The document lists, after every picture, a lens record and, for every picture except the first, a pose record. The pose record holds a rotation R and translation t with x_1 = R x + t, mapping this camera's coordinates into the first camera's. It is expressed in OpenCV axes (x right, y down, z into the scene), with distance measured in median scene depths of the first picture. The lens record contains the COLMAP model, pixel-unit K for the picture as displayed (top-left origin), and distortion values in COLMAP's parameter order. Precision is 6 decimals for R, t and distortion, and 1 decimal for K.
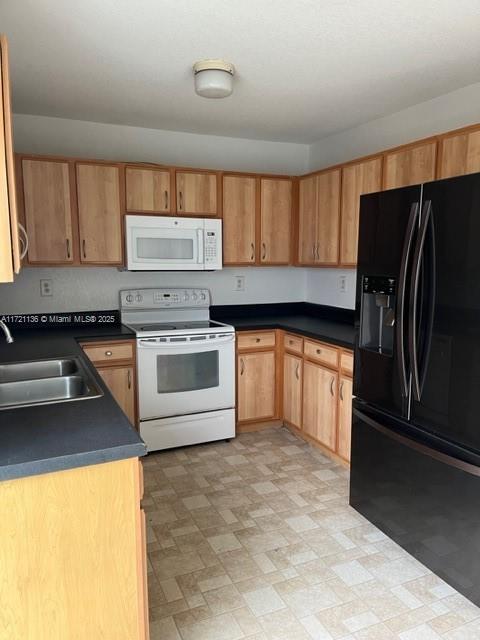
lens RADIAL K [[487.7, 0, 239.6], [0, 487.7, 320.3], [0, 0, 1]] dist [0.049077, -0.066781]
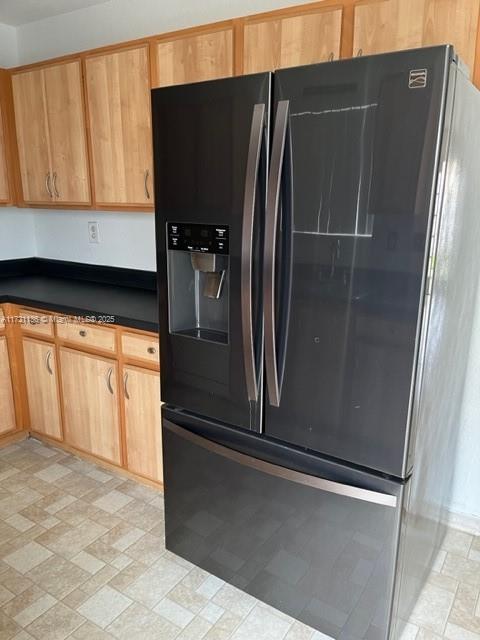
lens RADIAL K [[487.7, 0, 244.8], [0, 487.7, 324.8], [0, 0, 1]] dist [0.049077, -0.066781]
pose [[0.831891, -0.129319, 0.539660, -0.020417], [0.060749, 0.987846, 0.143072, -0.034533], [-0.551603, -0.086236, 0.829637, 0.307757]]
